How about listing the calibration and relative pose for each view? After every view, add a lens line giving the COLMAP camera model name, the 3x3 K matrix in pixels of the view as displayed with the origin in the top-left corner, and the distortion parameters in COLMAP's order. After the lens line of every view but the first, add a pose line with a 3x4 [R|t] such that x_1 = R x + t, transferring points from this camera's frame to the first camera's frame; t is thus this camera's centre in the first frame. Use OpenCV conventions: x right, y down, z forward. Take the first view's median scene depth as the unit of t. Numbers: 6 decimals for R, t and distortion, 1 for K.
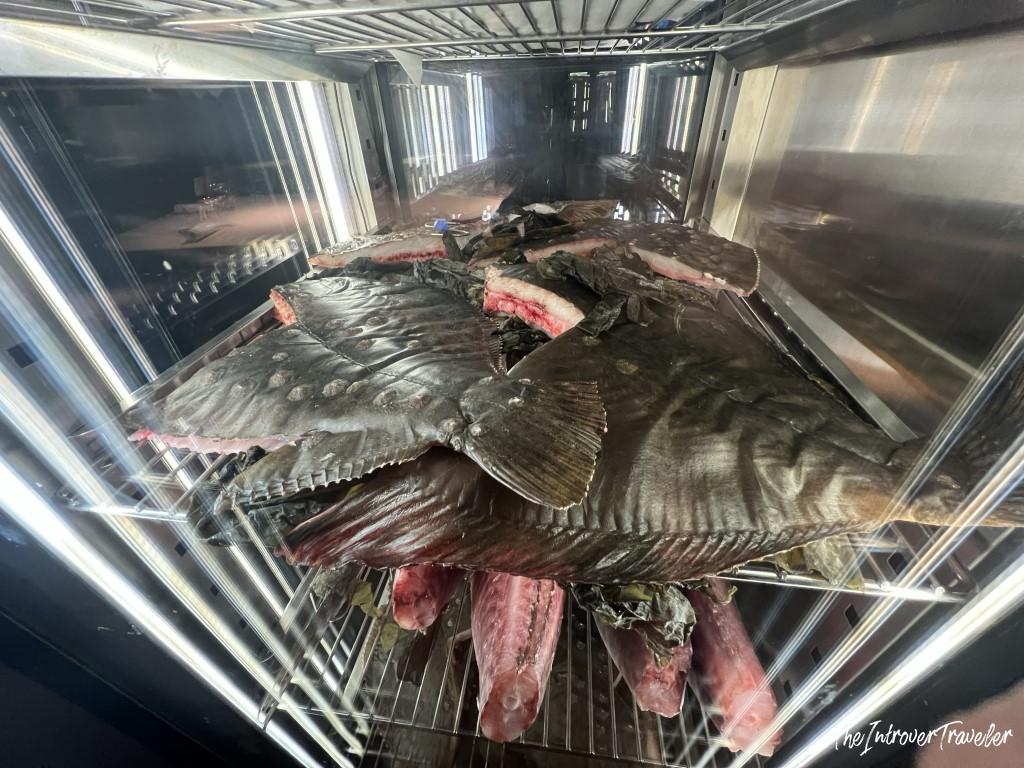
lens RADIAL K [[407.5, 0, 515.1], [0, 407.5, 363.6], [0, 0, 1]] dist [-0.031976, -0.000260]
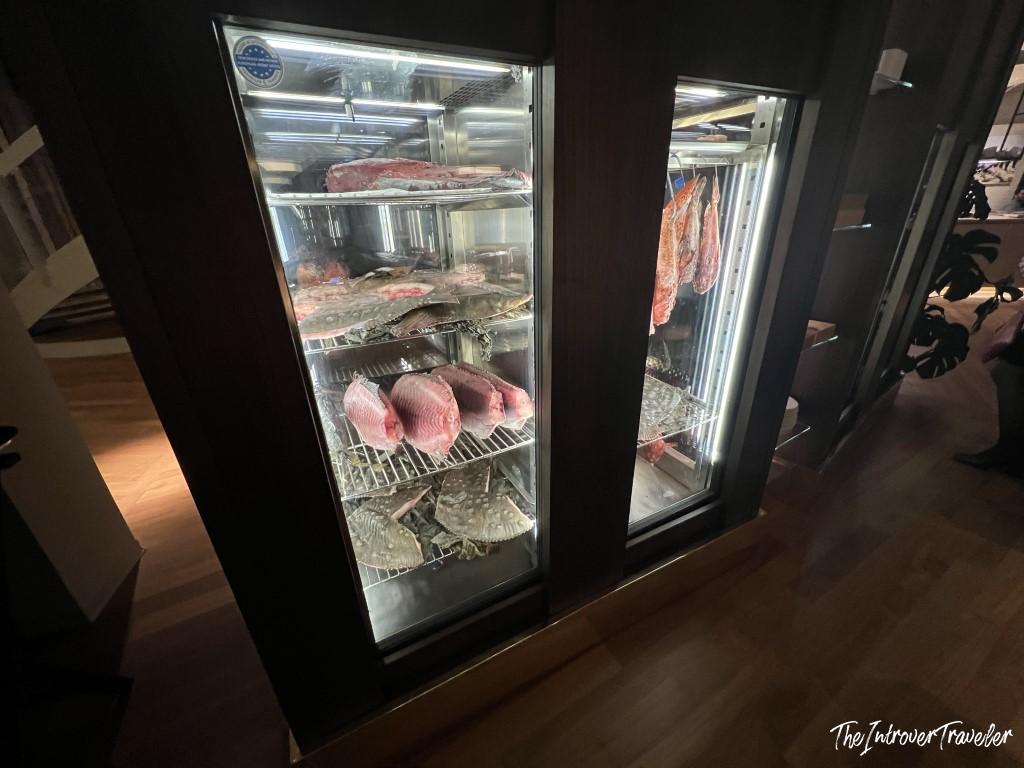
lens RADIAL K [[411.1, 0, 515.5], [0, 411.1, 386.6], [0, 0, 1]] dist [-0.020389, 0.000114]
pose [[0.819399, -0.220258, 0.529217, -0.783734], [0.310903, 0.946407, -0.087487, 0.721110], [-0.481585, 0.236222, 0.843964, -1.199139]]
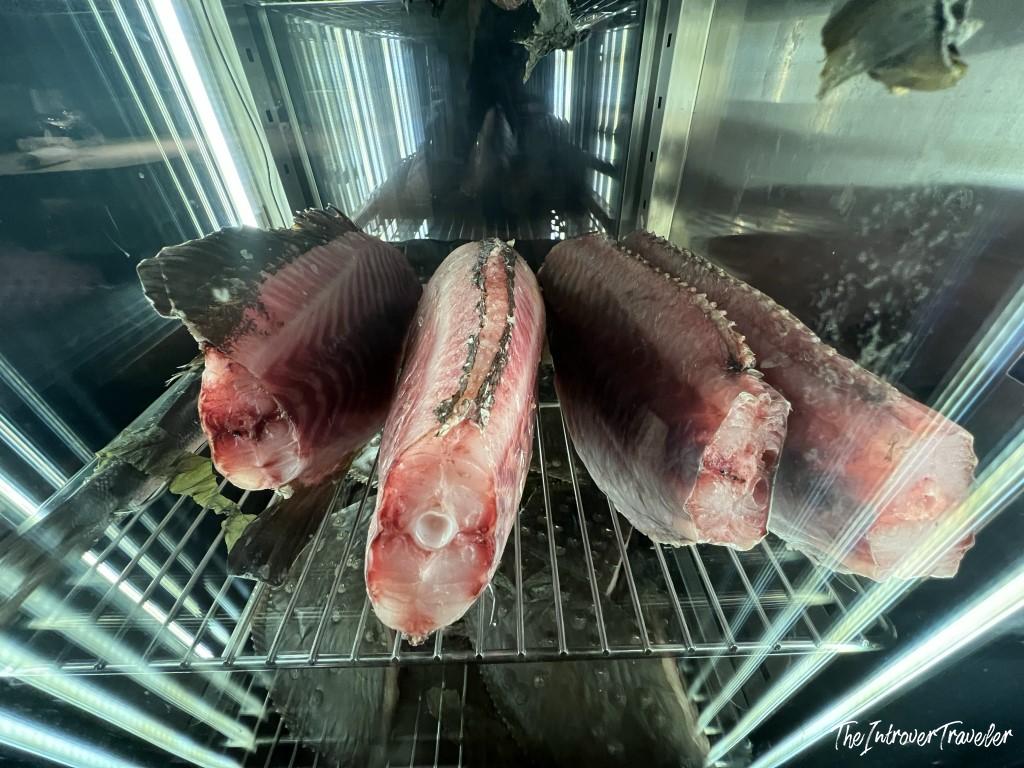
lens RADIAL K [[411.1, 0, 515.5], [0, 411.1, 386.6], [0, 0, 1]] dist [-0.020389, 0.000114]
pose [[0.989206, -0.083369, 0.120504, 0.025506], [0.074836, 0.994470, 0.073685, 0.470775], [-0.125980, -0.063872, 0.989974, 0.391538]]
